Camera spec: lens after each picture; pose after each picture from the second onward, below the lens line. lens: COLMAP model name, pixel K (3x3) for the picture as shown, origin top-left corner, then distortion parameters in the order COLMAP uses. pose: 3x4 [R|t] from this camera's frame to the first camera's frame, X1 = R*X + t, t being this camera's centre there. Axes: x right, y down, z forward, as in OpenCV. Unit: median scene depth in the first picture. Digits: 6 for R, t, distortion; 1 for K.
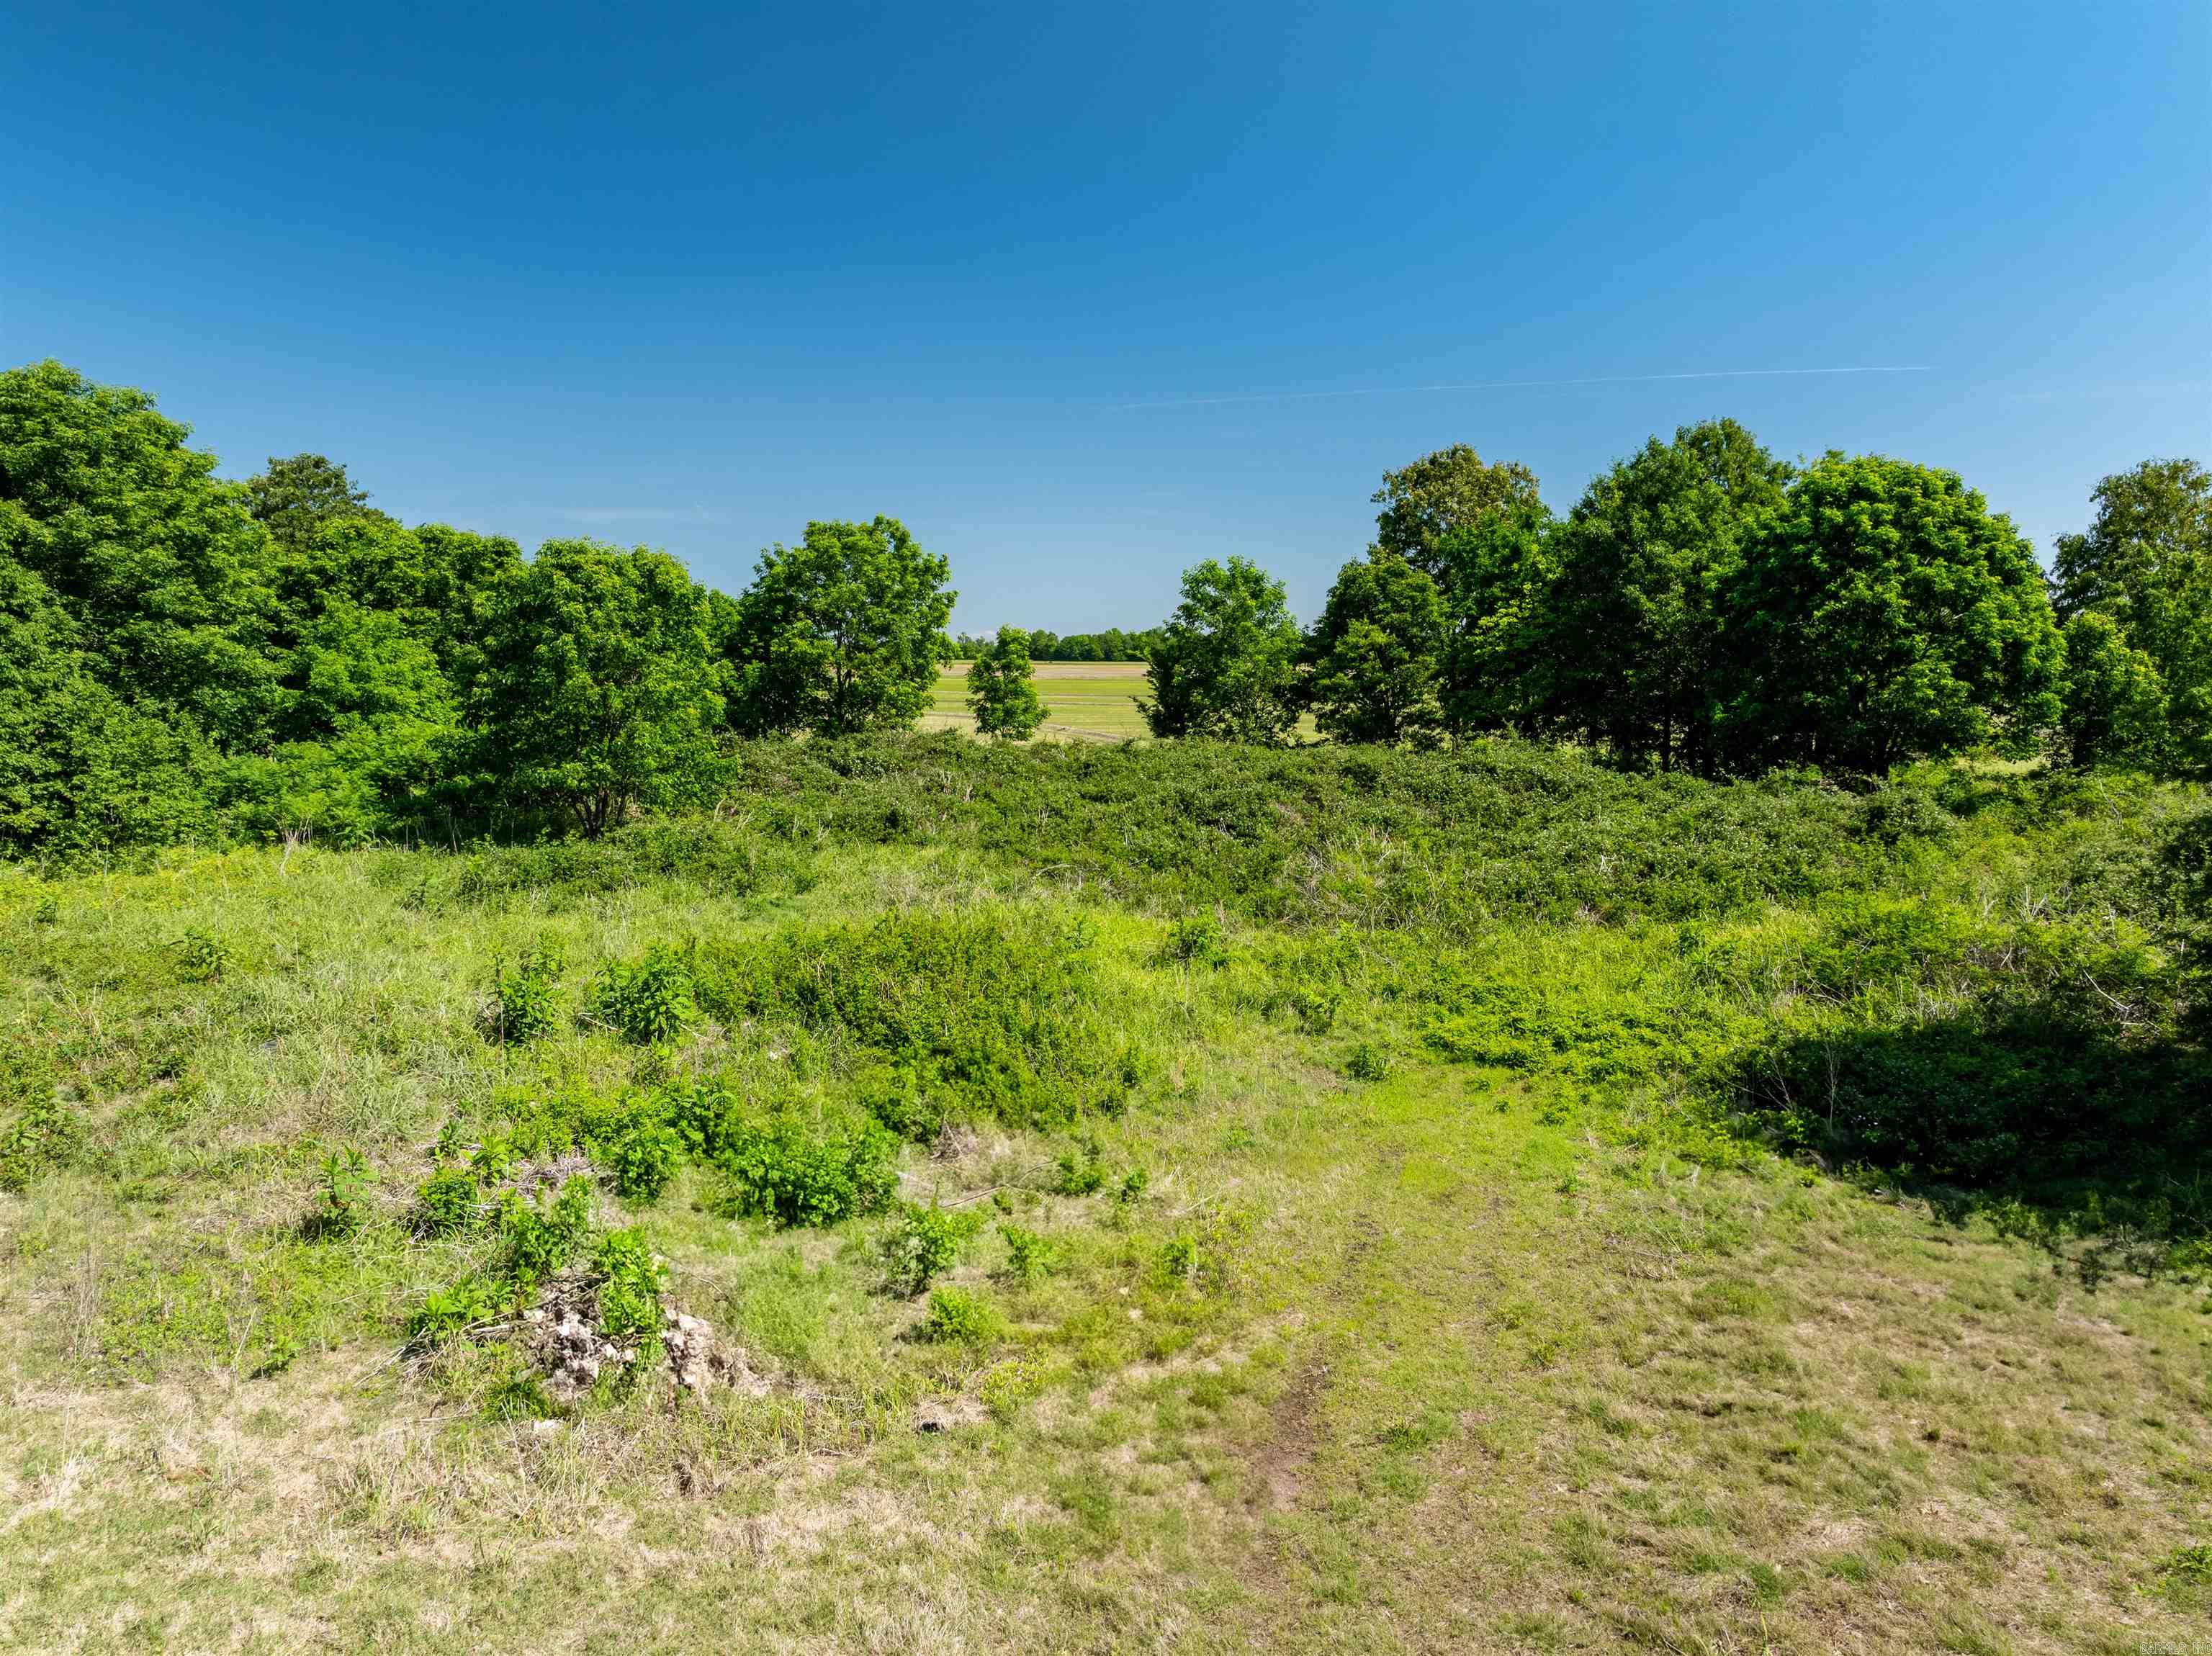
lens RADIAL K [[1538.2, 0, 1133.8], [0, 1538.2, 823.4], [0, 0, 1]] dist [-0.019273, 0.009859]
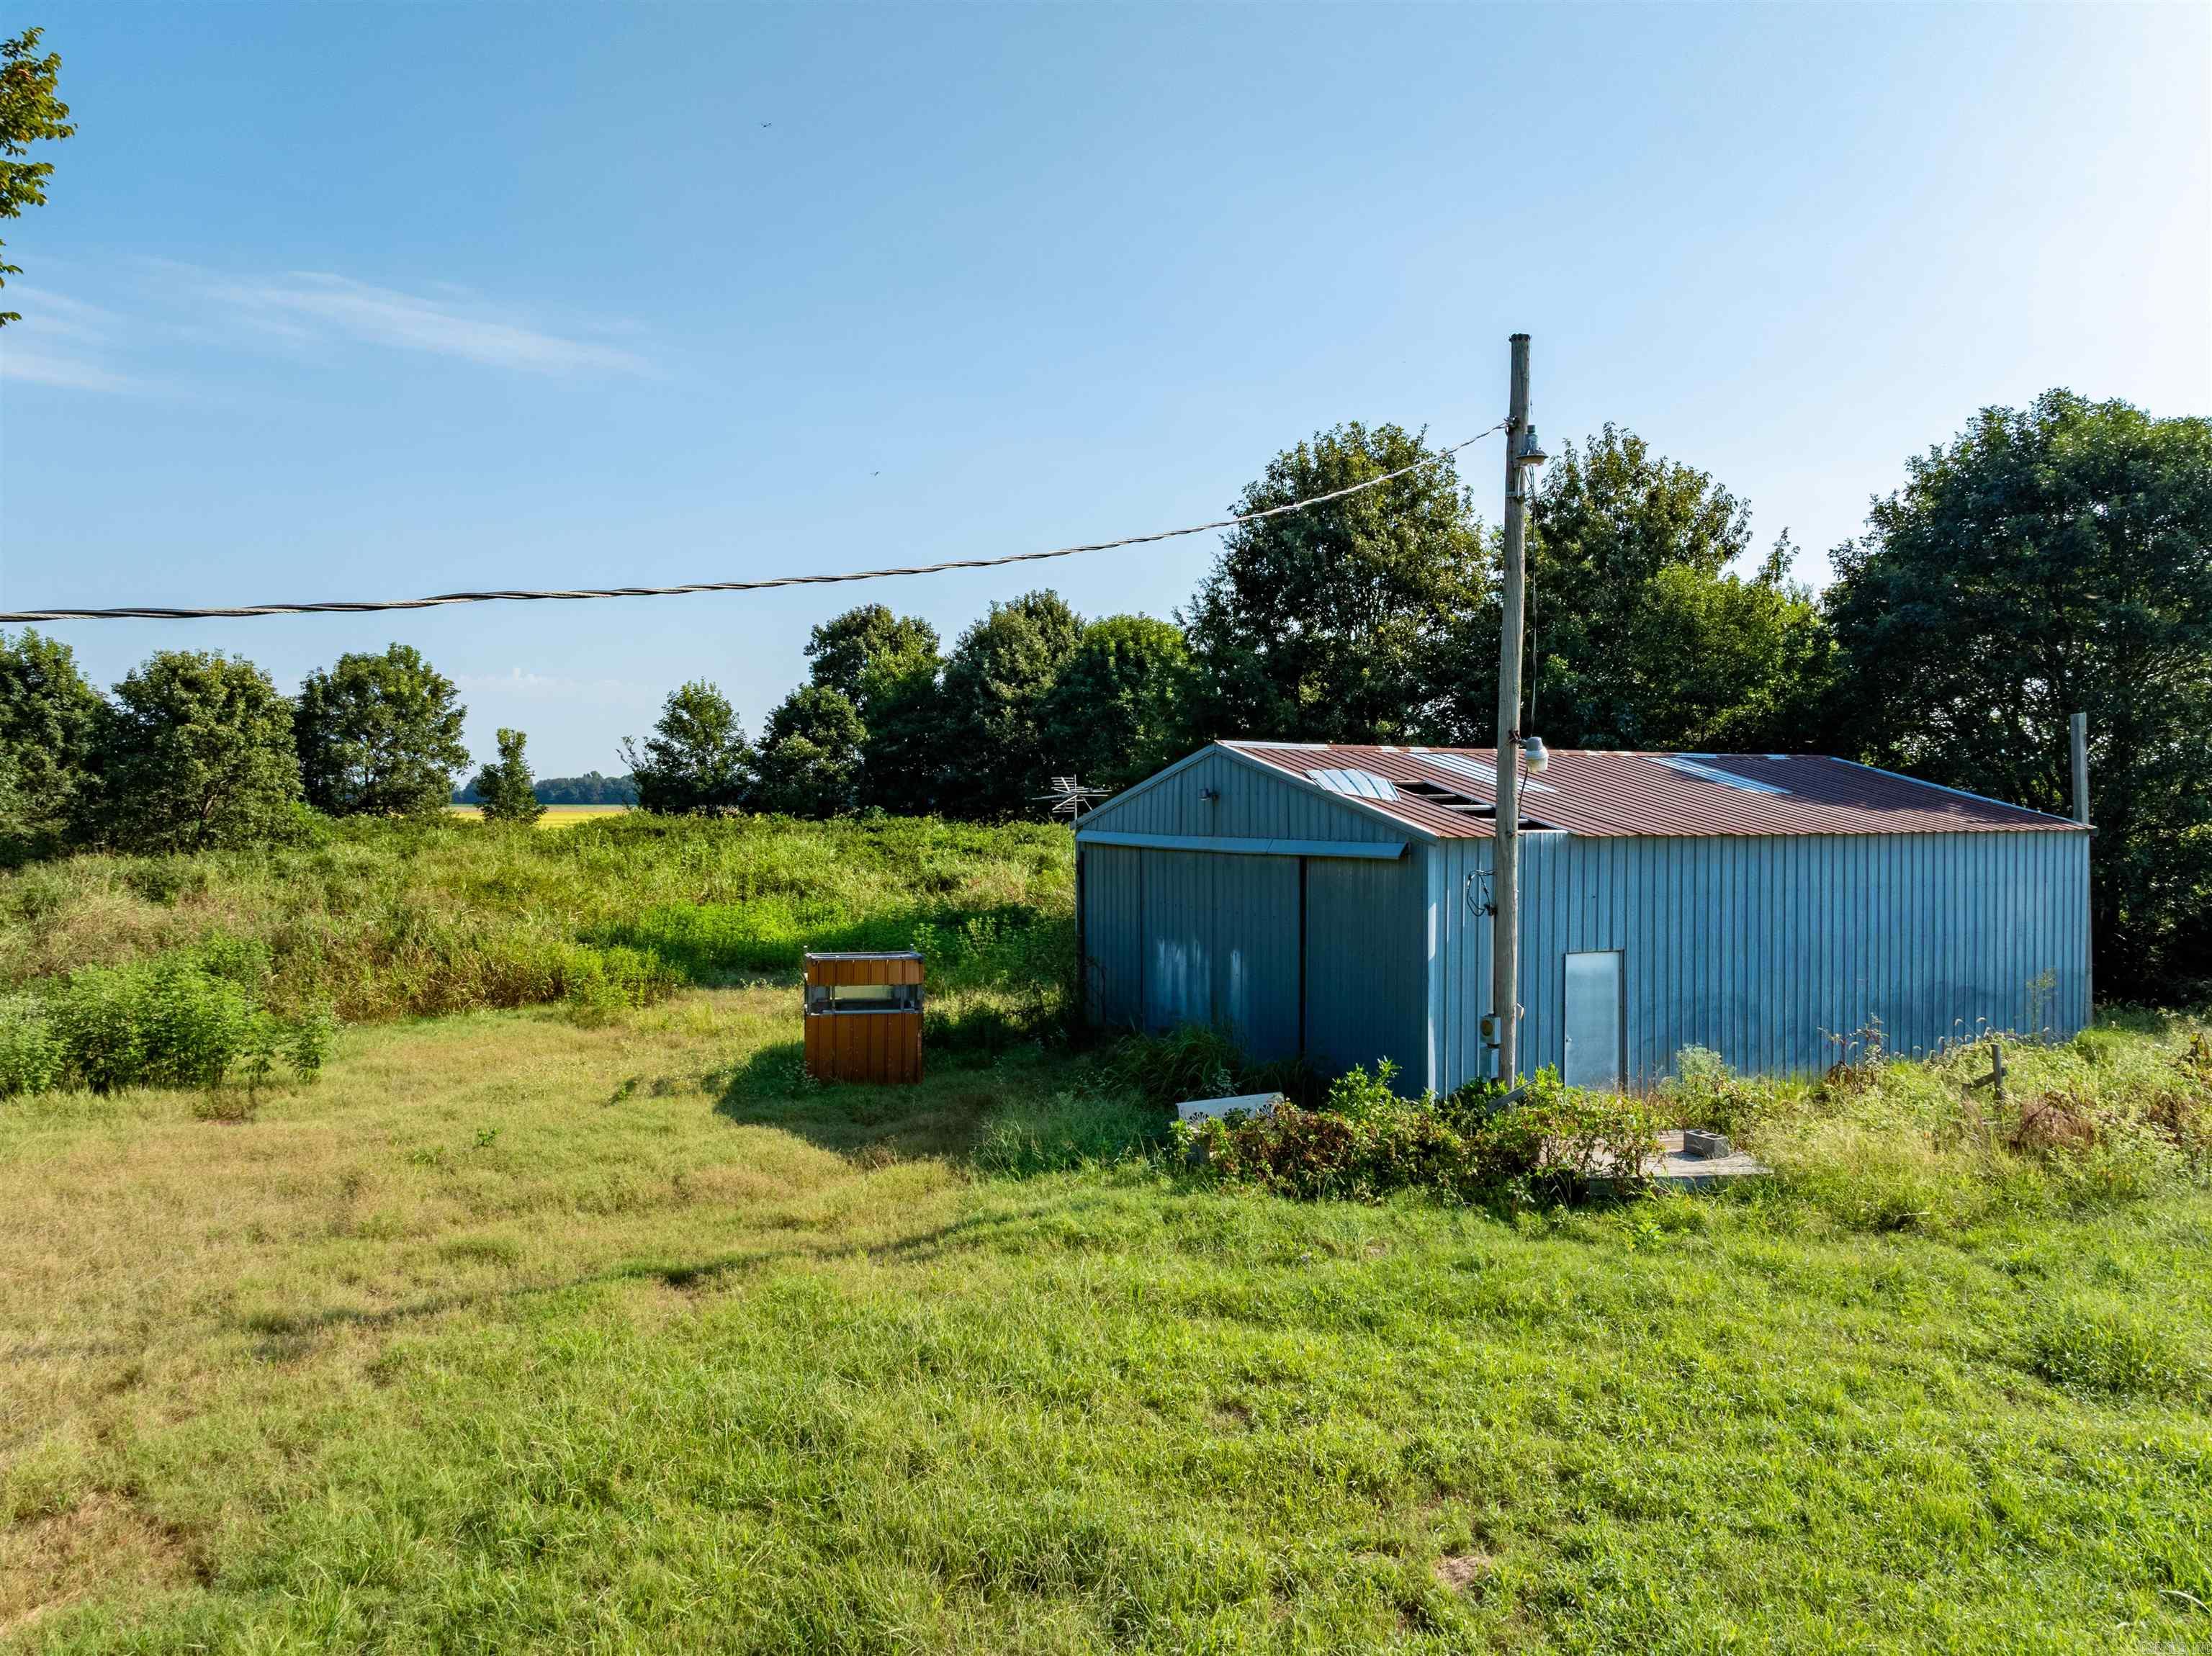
lens RADIAL K [[1538.2, 0, 1133.8], [0, 1538.2, 823.4], [0, 0, 1]] dist [-0.019273, 0.009859]
pose [[0.947827, -0.009477, 0.318643, 0.001966], [0.039217, 0.995432, -0.087049, 0.073134], [-0.316362, 0.095004, 0.943869, -0.349662]]
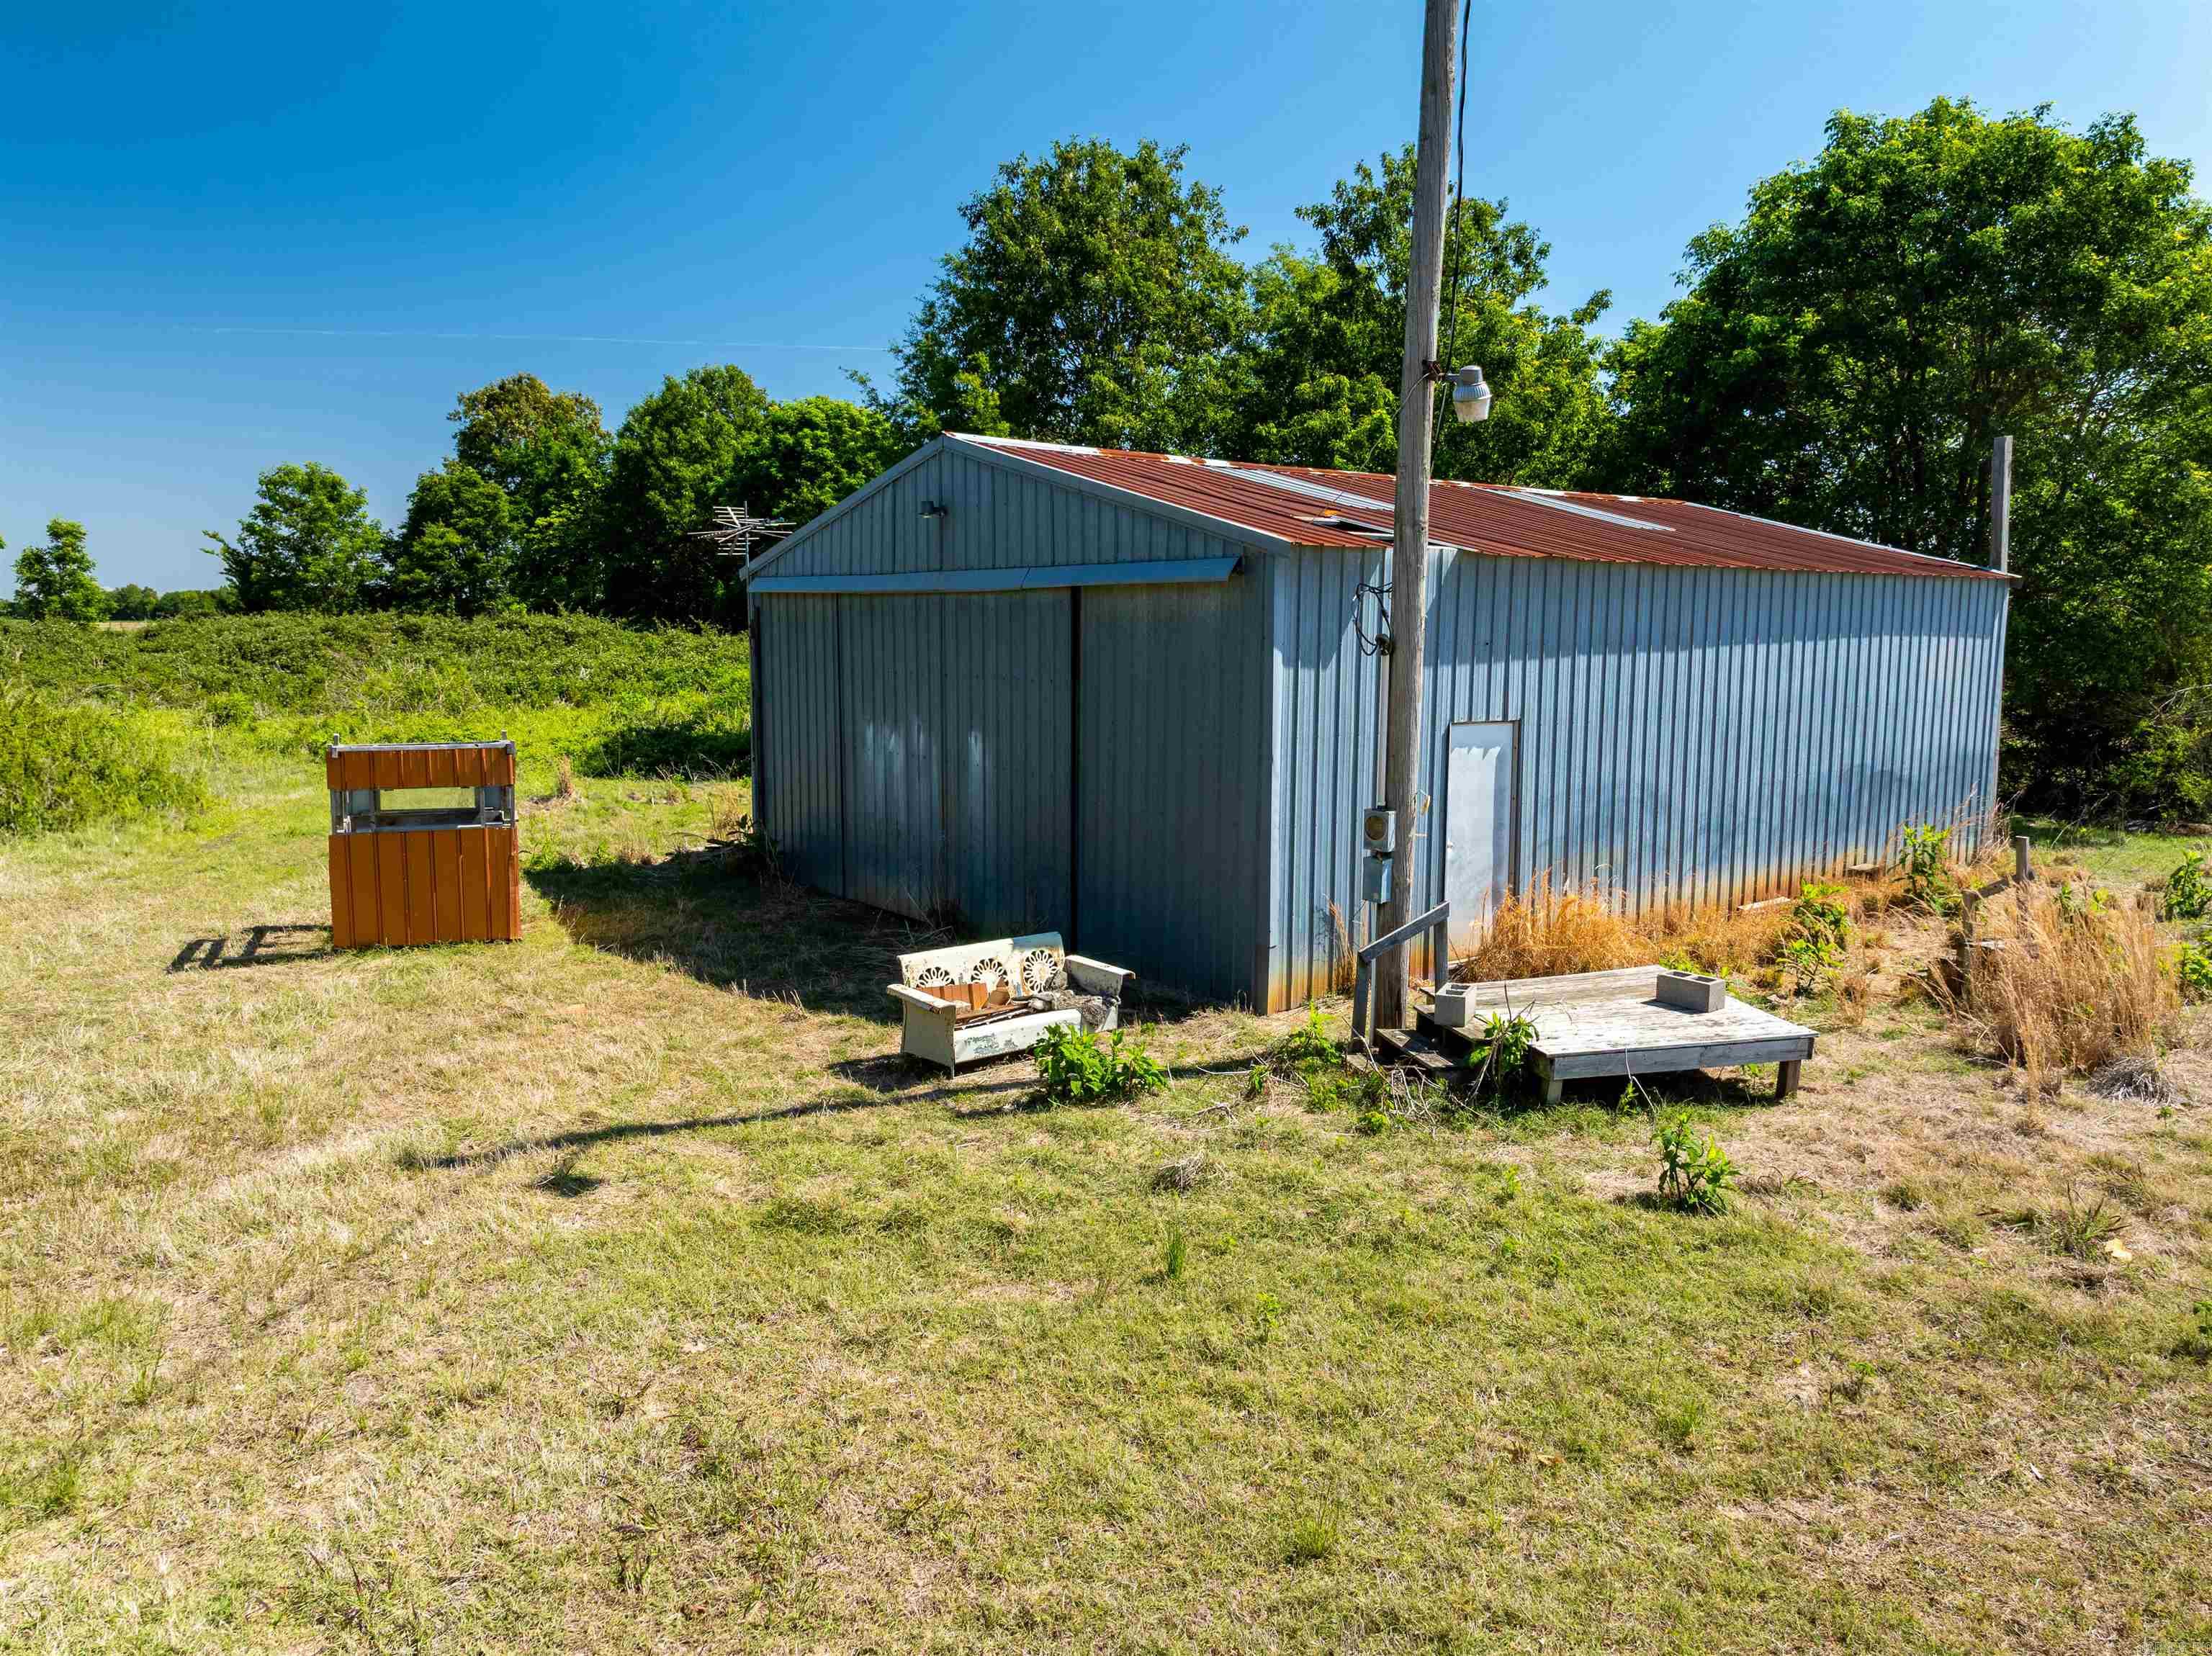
lens RADIAL K [[1538.2, 0, 1133.8], [0, 1538.2, 823.4], [0, 0, 1]] dist [-0.019273, 0.009859]
pose [[0.870575, -0.065266, 0.487688, 0.034273], [0.053064, 0.997837, 0.038813, 0.078789], [-0.489166, -0.007911, 0.872155, -0.256269]]
